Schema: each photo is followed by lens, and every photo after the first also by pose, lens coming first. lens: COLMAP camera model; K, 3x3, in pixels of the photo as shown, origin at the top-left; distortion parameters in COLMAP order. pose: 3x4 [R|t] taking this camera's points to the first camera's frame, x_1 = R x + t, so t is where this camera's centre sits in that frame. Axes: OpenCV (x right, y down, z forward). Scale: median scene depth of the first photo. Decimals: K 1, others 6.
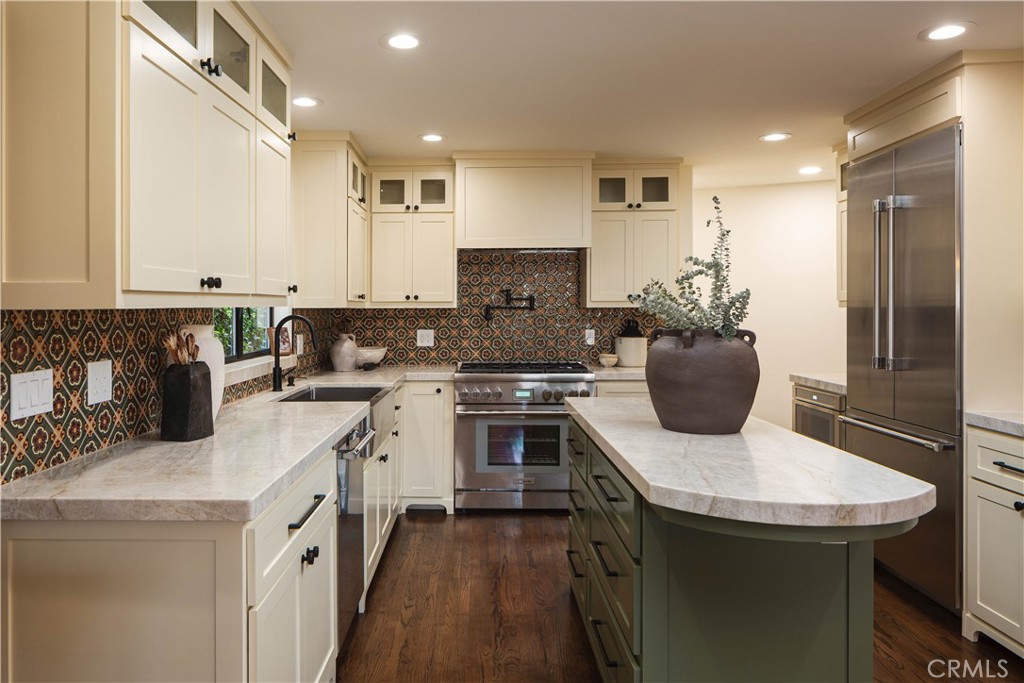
lens RADIAL K [[693.9, 0, 467.8], [0, 693.9, 308.1], [0, 0, 1]] dist [-0.006885, -0.007408]
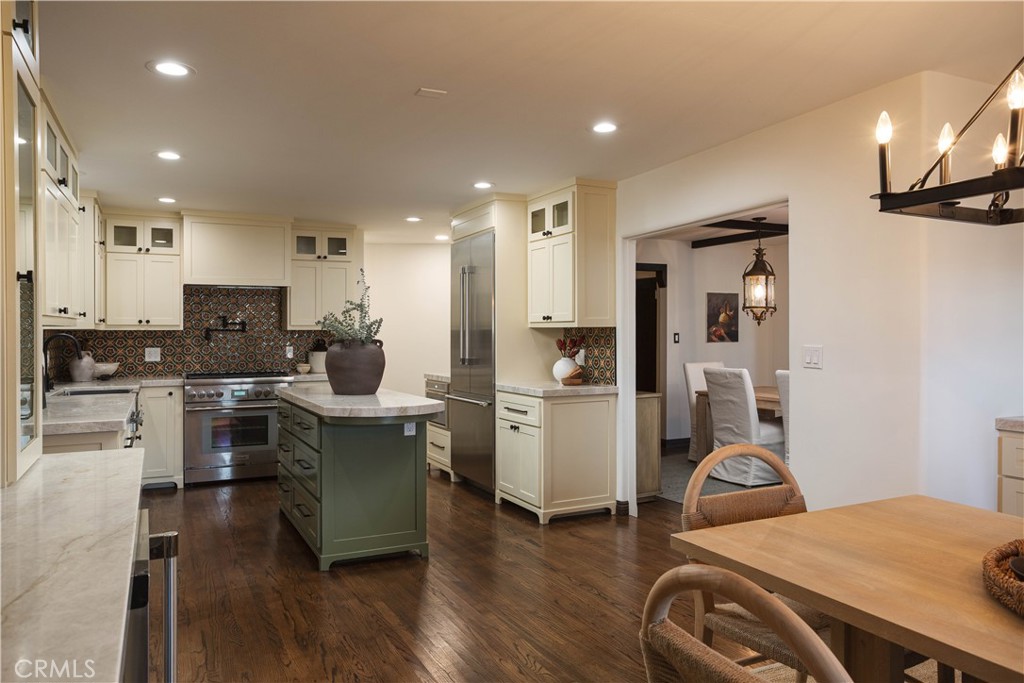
lens RADIAL K [[754.6, 0, 510.6], [0, 754.6, 340.0], [0, 0, 1]] dist [-0.004161, 0.002068]
pose [[0.891903, -0.002789, 0.452218, -0.109791], [0.000799, 0.999989, 0.004591, 0.012498], [-0.452226, -0.003734, 0.891896, -0.532148]]
